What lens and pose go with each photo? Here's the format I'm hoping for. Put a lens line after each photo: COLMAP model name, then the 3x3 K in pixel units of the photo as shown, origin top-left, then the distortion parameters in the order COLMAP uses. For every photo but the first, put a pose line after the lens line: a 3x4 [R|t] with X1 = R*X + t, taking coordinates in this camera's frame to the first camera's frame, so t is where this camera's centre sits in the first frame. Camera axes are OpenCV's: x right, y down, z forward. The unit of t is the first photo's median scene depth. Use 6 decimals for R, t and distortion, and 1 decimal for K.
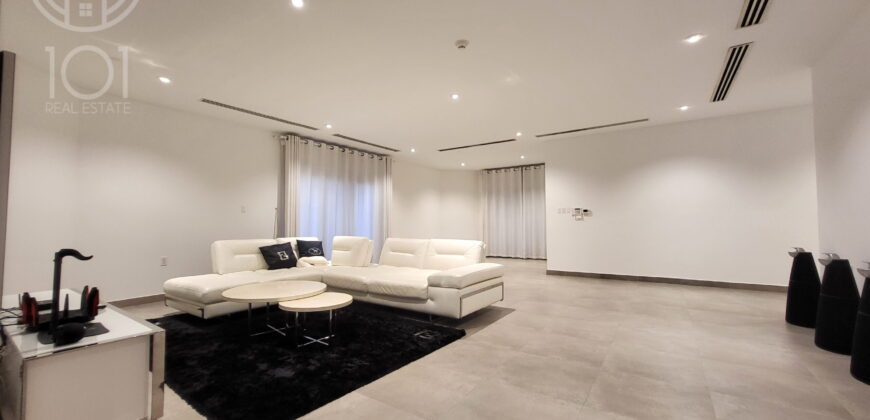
lens RADIAL K [[342.3, 0, 432.2], [0, 342.3, 209.7], [0, 0, 1]] dist [0.000586, 0.000075]
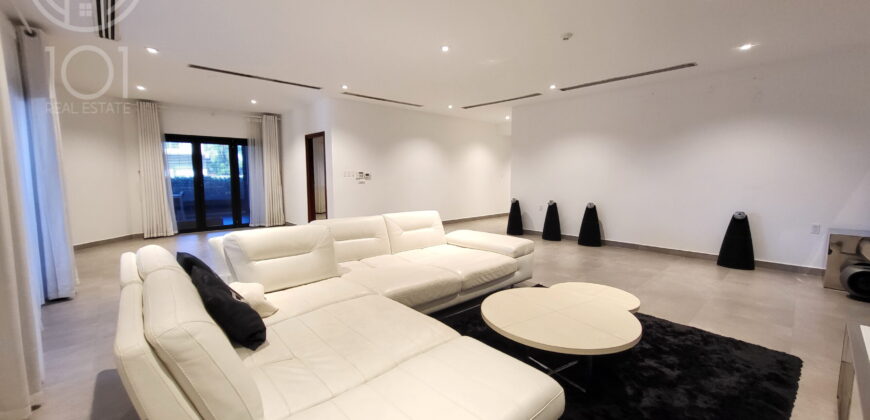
lens RADIAL K [[342.3, 0, 432.2], [0, 342.3, 209.7], [0, 0, 1]] dist [0.000586, 0.000075]
pose [[0.223202, -0.091208, 0.970496, -0.798299], [-0.042266, 0.993771, 0.103116, -0.010479], [-0.973855, -0.064035, 0.217957, 0.792610]]
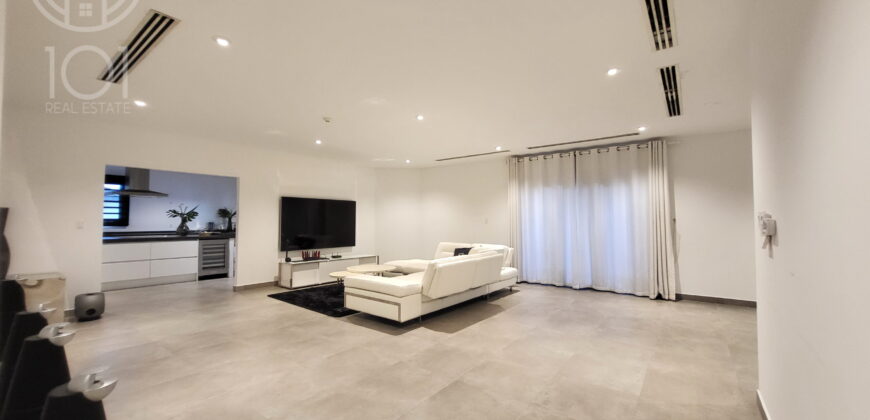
lens RADIAL K [[342.3, 0, 432.2], [0, 342.3, 209.7], [0, 0, 1]] dist [0.000586, 0.000075]
pose [[-0.039904, -0.028670, -0.998792, 1.066407], [0.043601, 0.998586, -0.030406, -0.018028], [0.998252, -0.044761, -0.038597, 1.031297]]
